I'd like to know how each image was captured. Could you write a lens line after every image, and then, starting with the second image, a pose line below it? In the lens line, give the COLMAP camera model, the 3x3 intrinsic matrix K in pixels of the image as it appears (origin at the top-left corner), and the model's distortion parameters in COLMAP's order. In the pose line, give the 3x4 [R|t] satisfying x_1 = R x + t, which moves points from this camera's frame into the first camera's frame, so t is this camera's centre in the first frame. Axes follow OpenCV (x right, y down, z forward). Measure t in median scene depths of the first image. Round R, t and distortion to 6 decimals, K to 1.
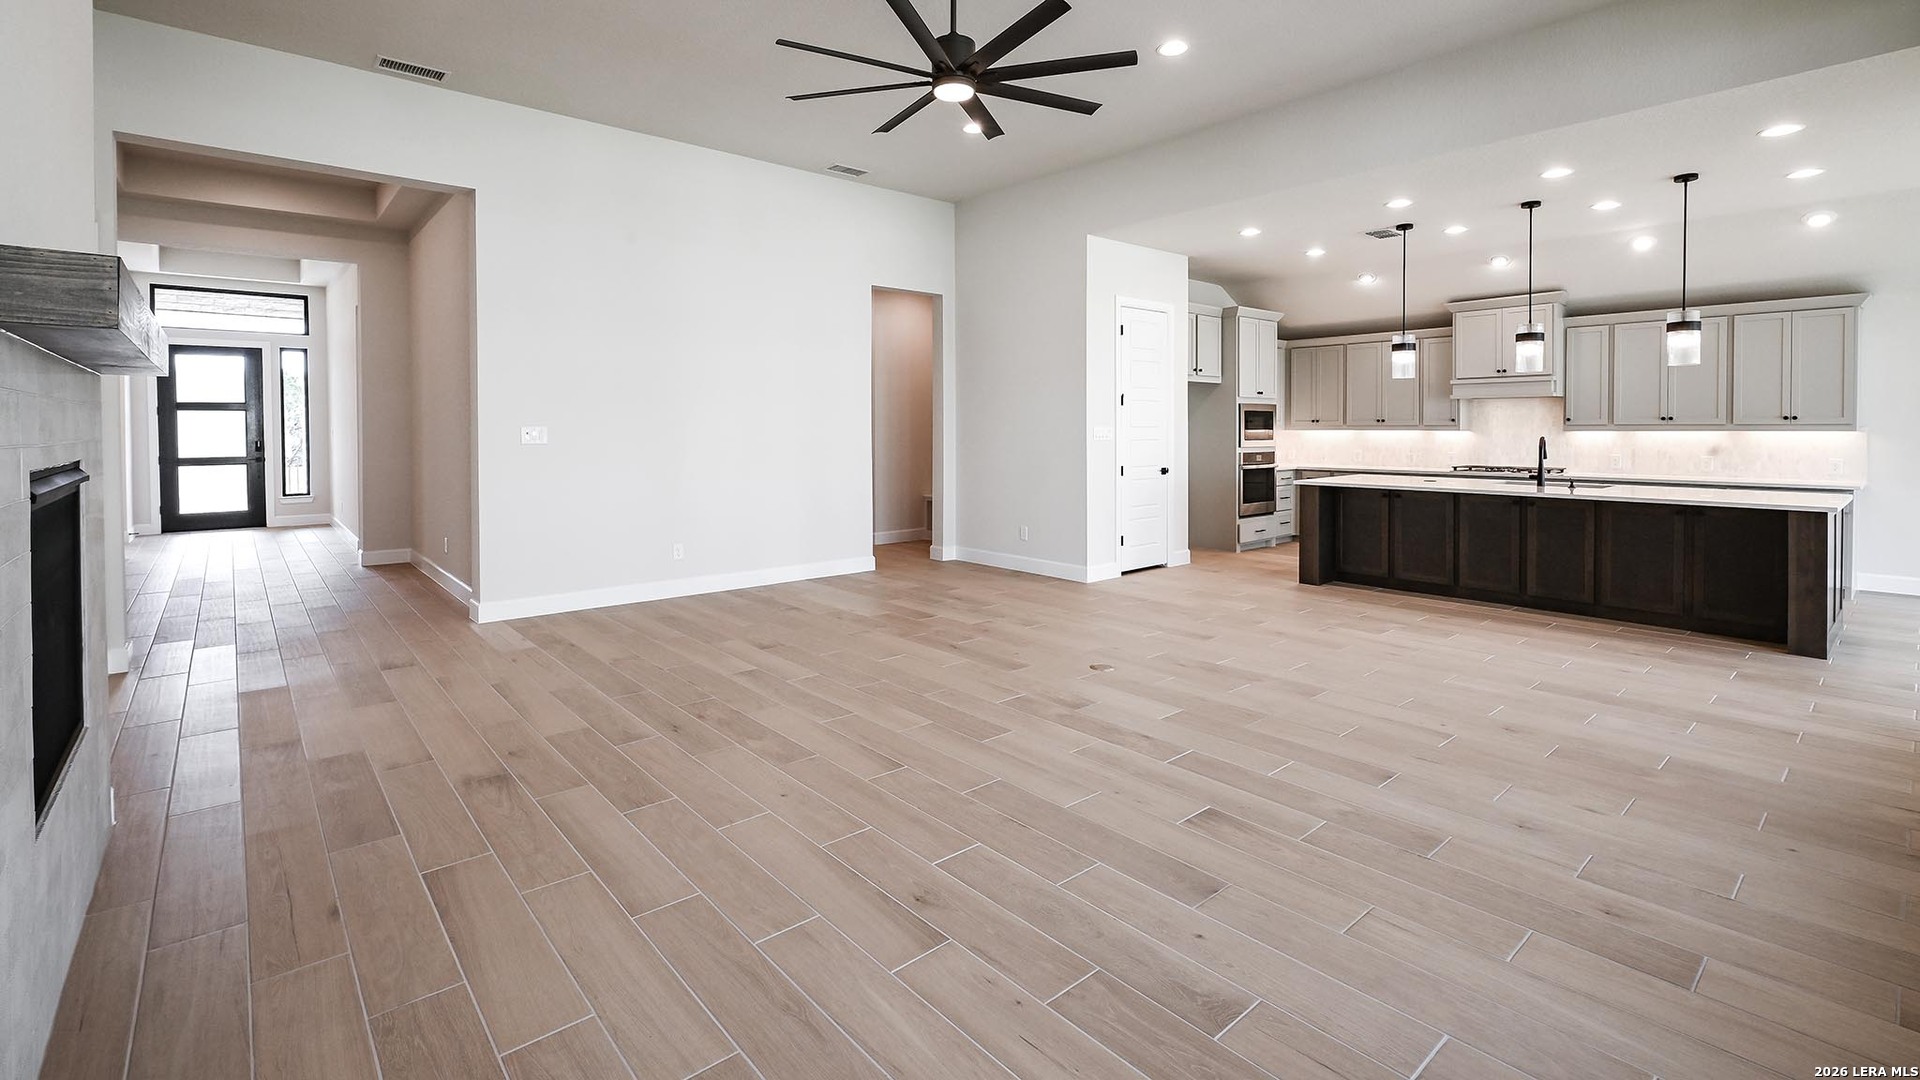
lens RADIAL K [[862.1, 0, 949.6], [0, 862.1, 539.0], [0, 0, 1]] dist [0.015956, -0.000608]
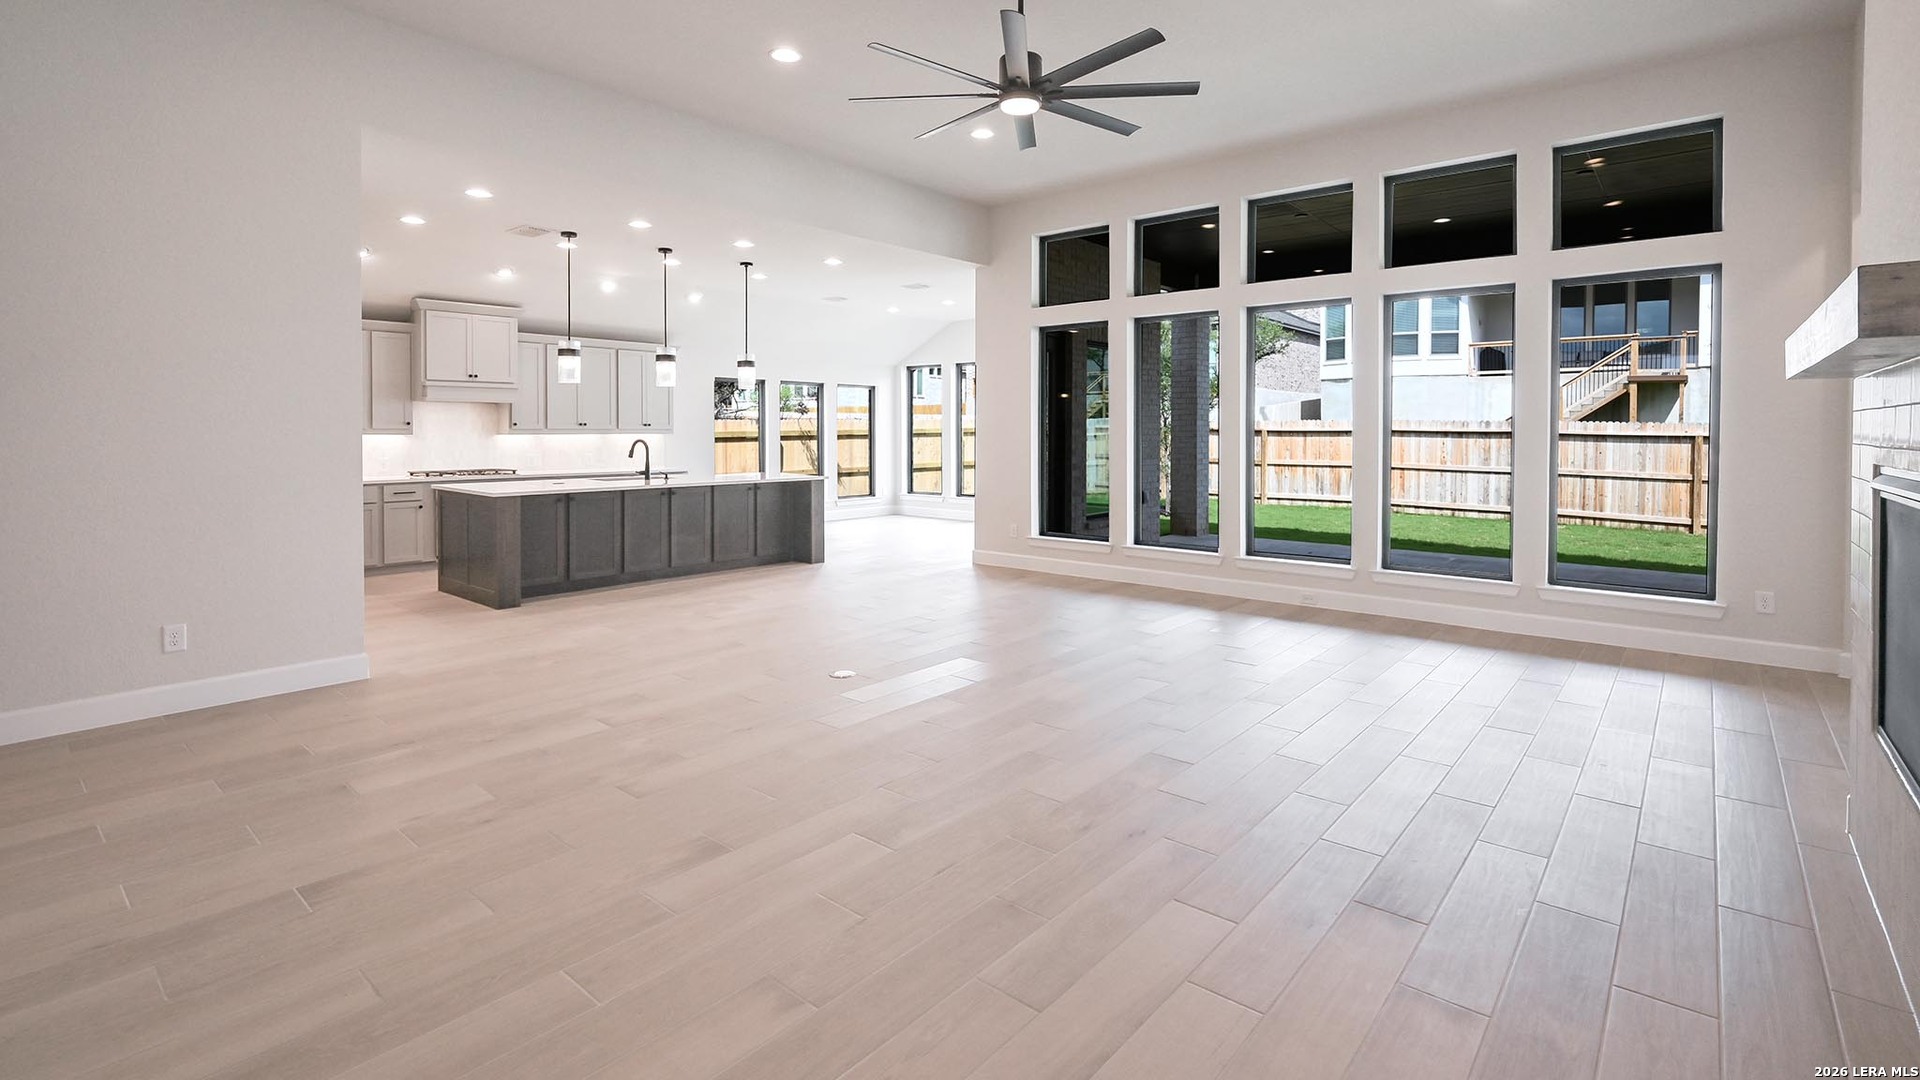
lens RADIAL K [[862.1, 0, 969.9], [0, 862.1, 537.0], [0, 0, 1]] dist [0.015956, -0.000608]
pose [[-0.128595, -0.123742, 0.983947, -0.523828], [0.128675, 0.981715, 0.140278, -0.085074], [-0.983314, 0.144648, -0.110321, 0.635553]]
